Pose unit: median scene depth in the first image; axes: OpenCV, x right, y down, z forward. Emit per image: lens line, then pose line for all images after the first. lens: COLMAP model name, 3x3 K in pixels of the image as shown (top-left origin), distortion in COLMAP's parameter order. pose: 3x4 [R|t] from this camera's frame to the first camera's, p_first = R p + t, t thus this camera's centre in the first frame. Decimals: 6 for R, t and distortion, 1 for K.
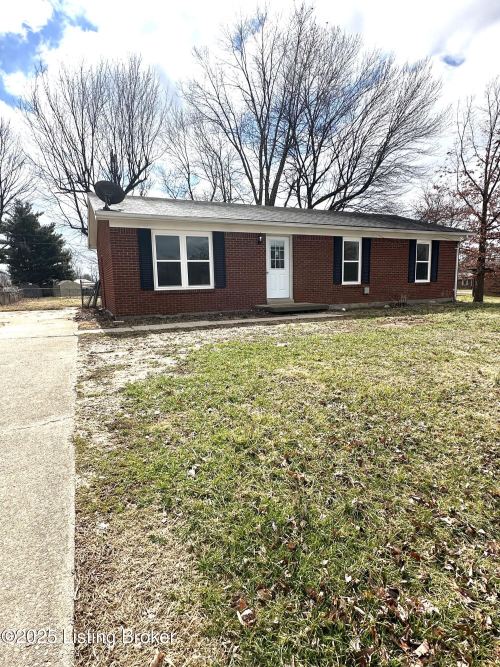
lens RADIAL K [[368.2, 0, 250.8], [0, 368.2, 334.0], [0, 0, 1]] dist [-0.014360, -0.000562]
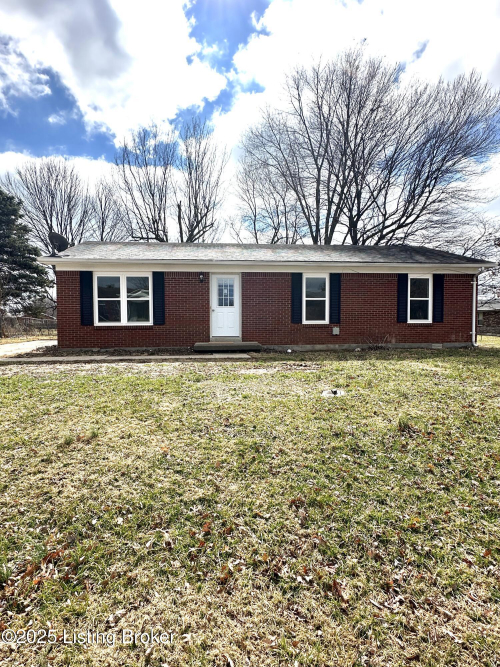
lens RADIAL K [[368.2, 0, 250.2], [0, 368.2, 333.7], [0, 0, 1]] dist [-0.014360, -0.000562]
pose [[0.947318, 0.028431, -0.319031, 0.458037], [-0.059984, 0.994178, -0.089515, -0.020547], [0.314629, 0.103936, 0.943507, 0.095671]]
